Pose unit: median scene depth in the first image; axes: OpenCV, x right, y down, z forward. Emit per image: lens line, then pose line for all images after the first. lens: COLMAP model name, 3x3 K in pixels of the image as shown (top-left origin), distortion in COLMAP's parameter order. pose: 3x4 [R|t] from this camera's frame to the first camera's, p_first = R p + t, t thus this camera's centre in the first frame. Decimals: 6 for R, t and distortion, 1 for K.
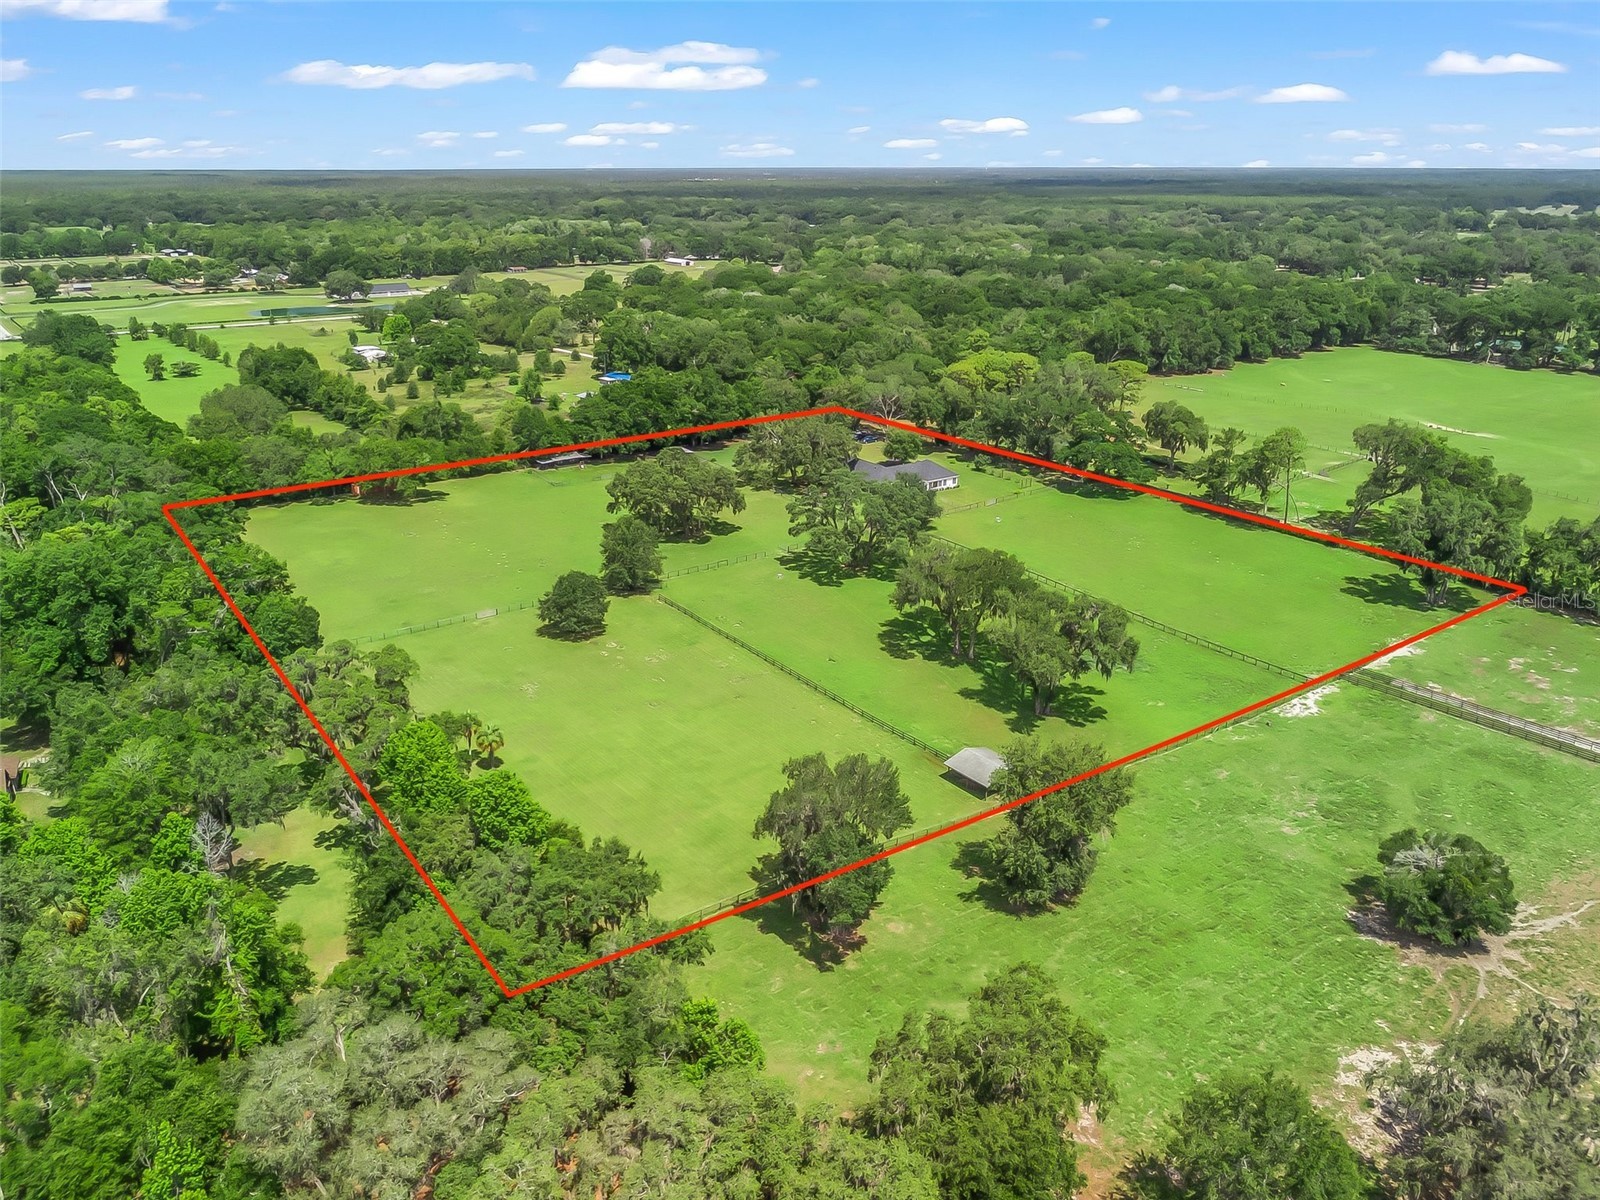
lens RADIAL K [[1198.2, 0, 796.3], [0, 1198.2, 601.5], [0, 0, 1]] dist [0.016524, -0.008725]
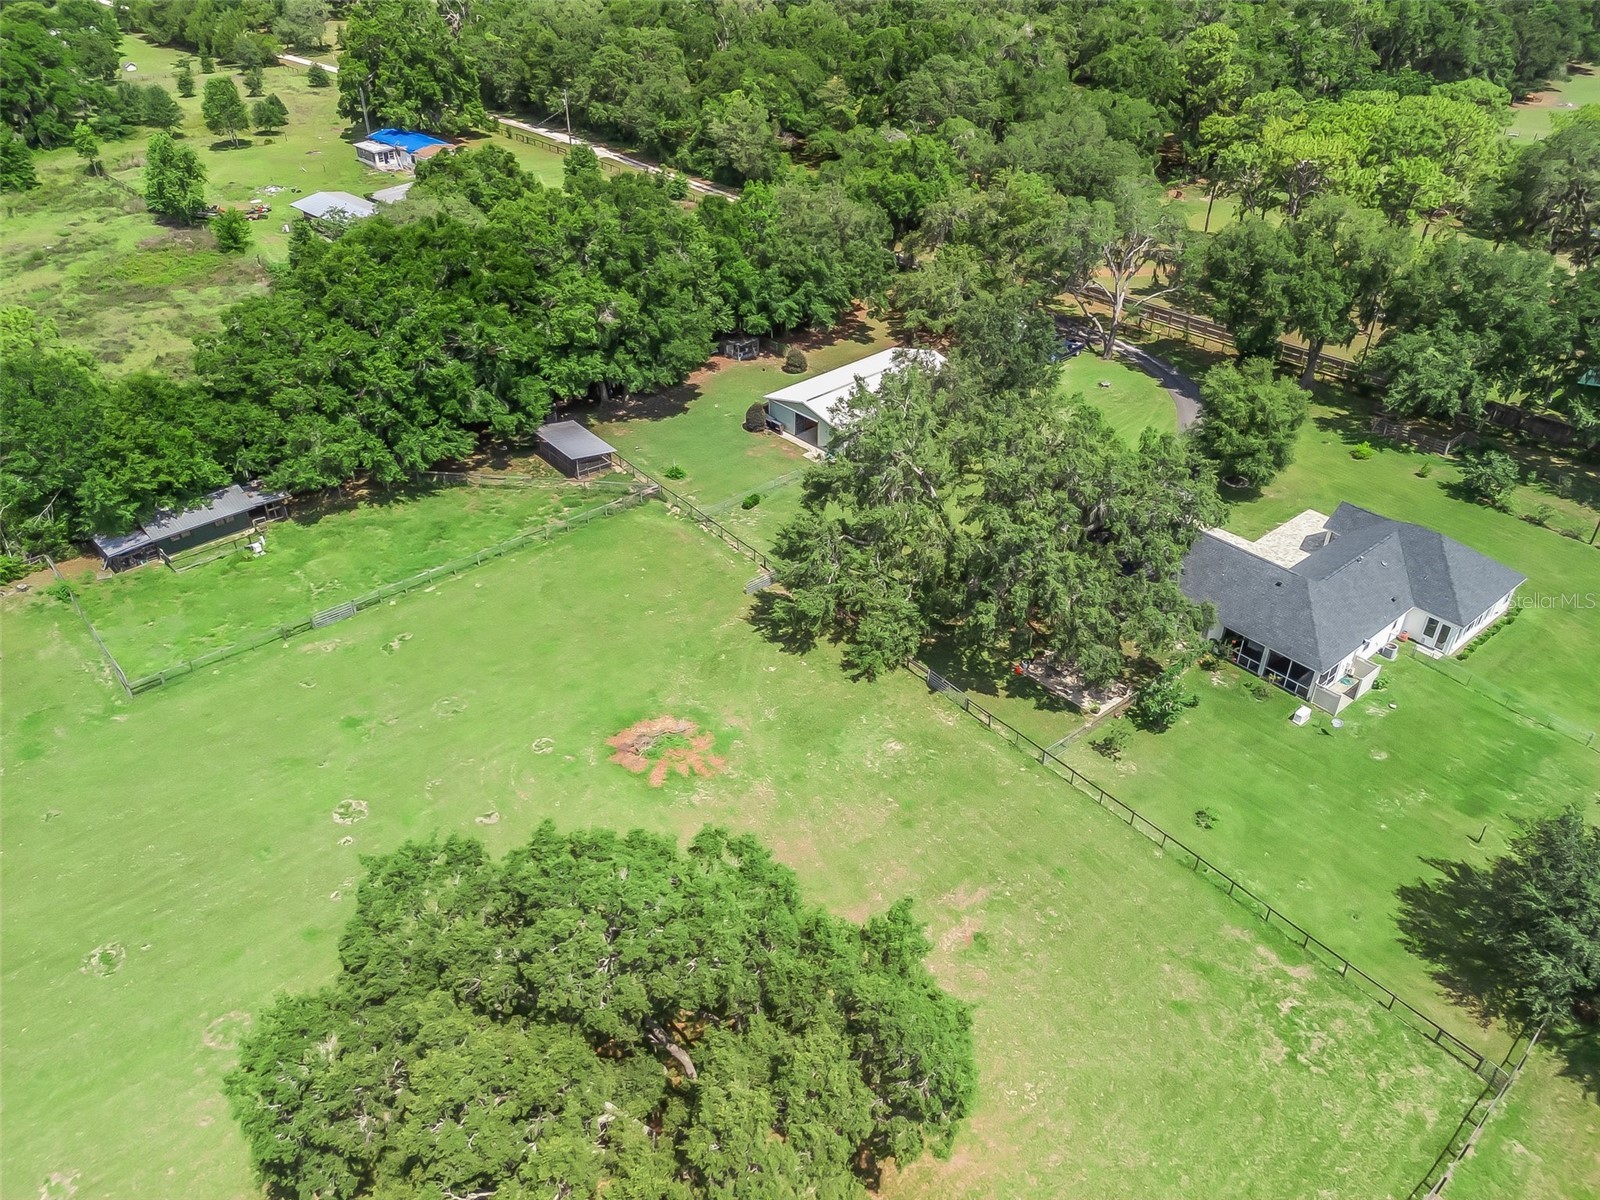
lens RADIAL K [[1198.2, 0, 806.2], [0, 1198.2, 596.8], [0, 0, 1]] dist [0.016524, -0.008725]
pose [[0.992712, -0.059712, 0.104680, -0.054303], [0.032836, 0.969775, 0.241782, -0.128151], [-0.115953, -0.236582, 0.964668, 0.515716]]
